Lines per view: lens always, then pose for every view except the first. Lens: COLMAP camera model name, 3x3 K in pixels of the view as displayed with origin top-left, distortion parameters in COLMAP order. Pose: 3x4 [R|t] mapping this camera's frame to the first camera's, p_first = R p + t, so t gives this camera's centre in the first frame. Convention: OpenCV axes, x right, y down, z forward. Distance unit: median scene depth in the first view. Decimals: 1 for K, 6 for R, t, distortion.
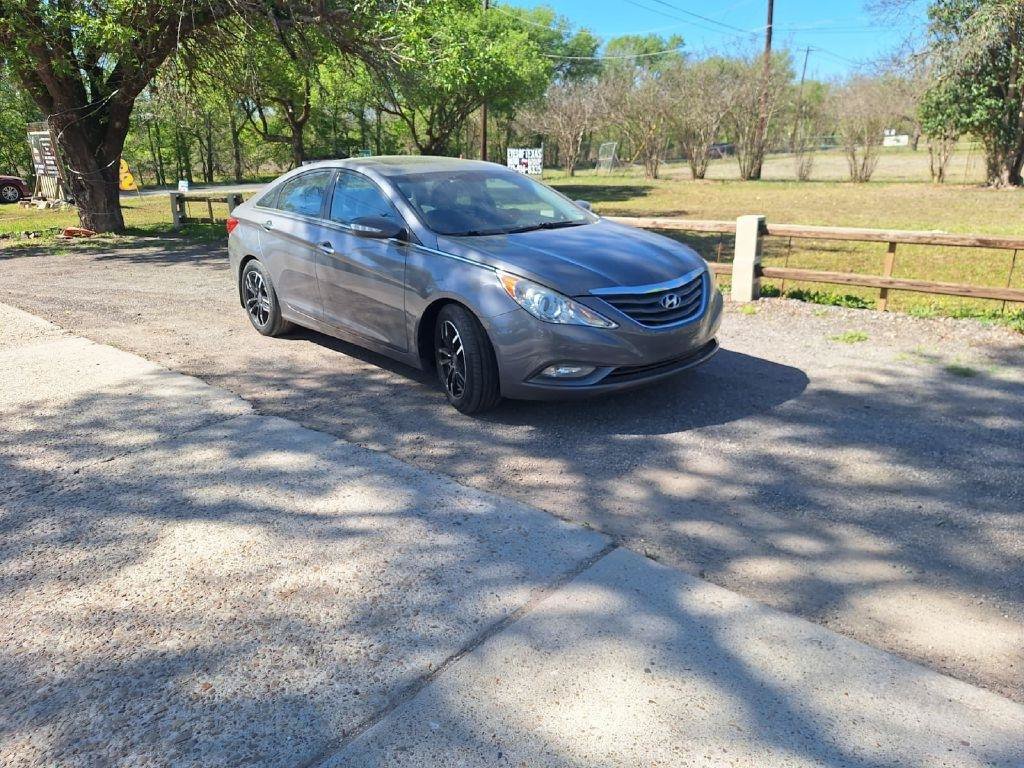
lens RADIAL K [[708.5, 0, 511.1], [0, 708.5, 391.9], [0, 0, 1]] dist [0.055344, -0.053395]
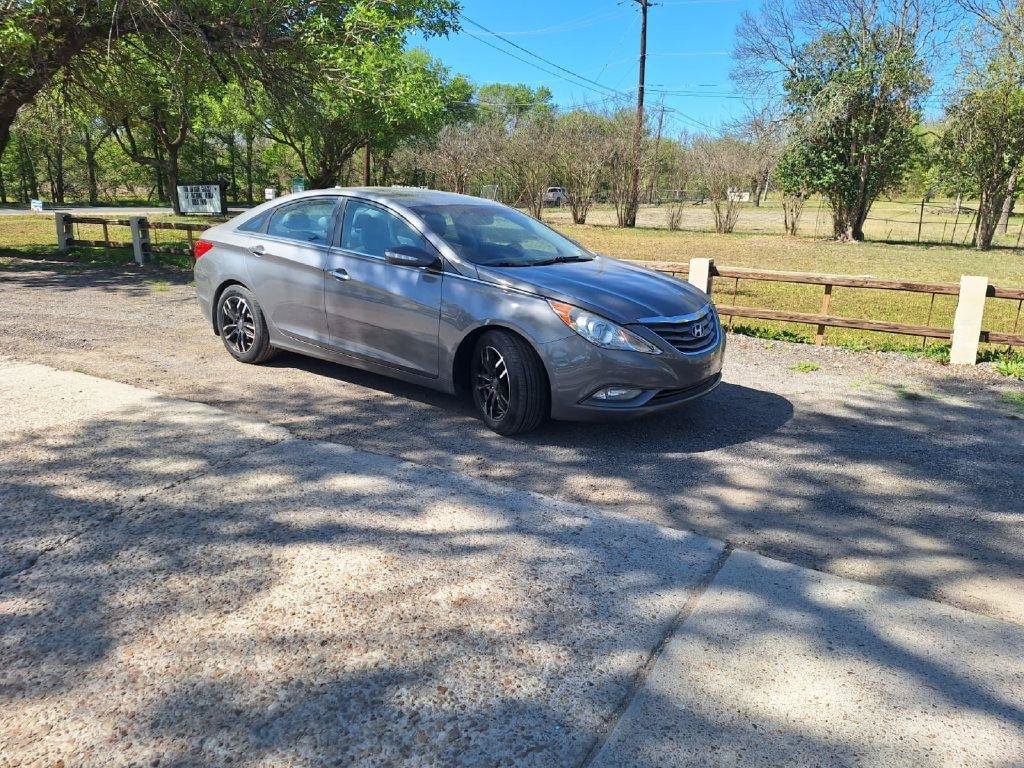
lens RADIAL K [[708.5, 0, 511.5], [0, 708.5, 388.1], [0, 0, 1]] dist [0.055344, -0.053395]
pose [[0.983089, -0.000087, 0.183130, -0.154518], [0.010140, 0.998491, -0.053963, 0.009913], [-0.182849, 0.054907, 0.981607, -0.009840]]
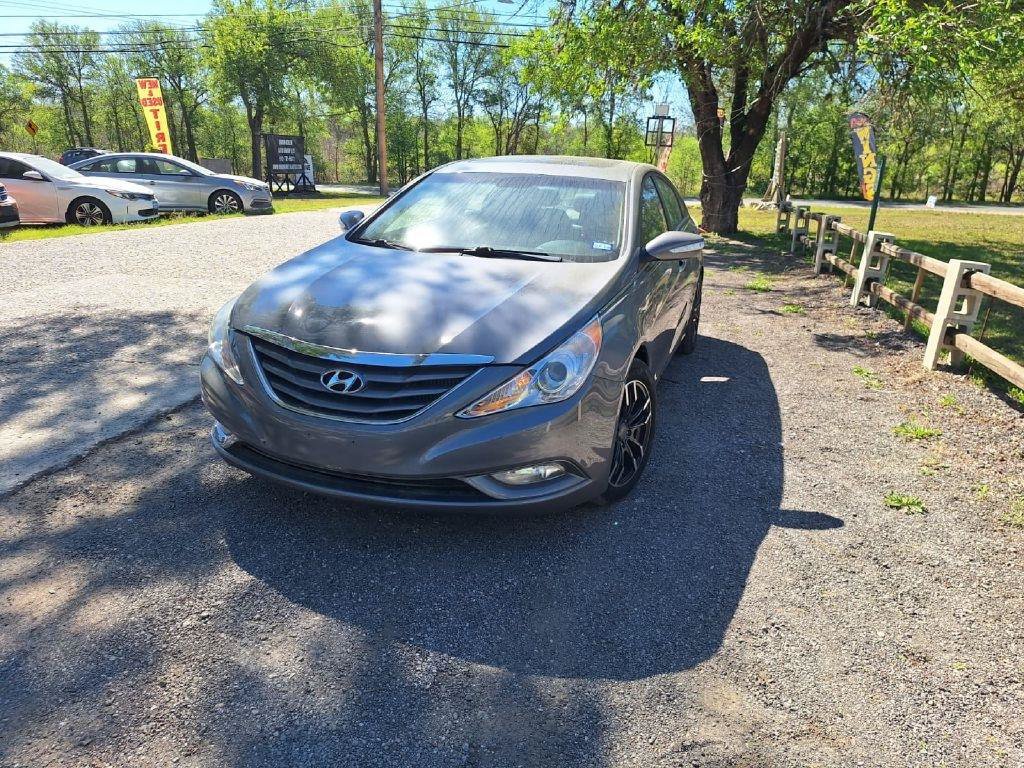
lens RADIAL K [[708.5, 0, 509.5], [0, 708.5, 379.4], [0, 0, 1]] dist [0.055344, -0.053395]
pose [[0.475439, 0.288998, -0.830926, 0.486275], [-0.316439, 0.937467, 0.144993, -0.159484], [0.820868, 0.194002, 0.537158, 0.471528]]
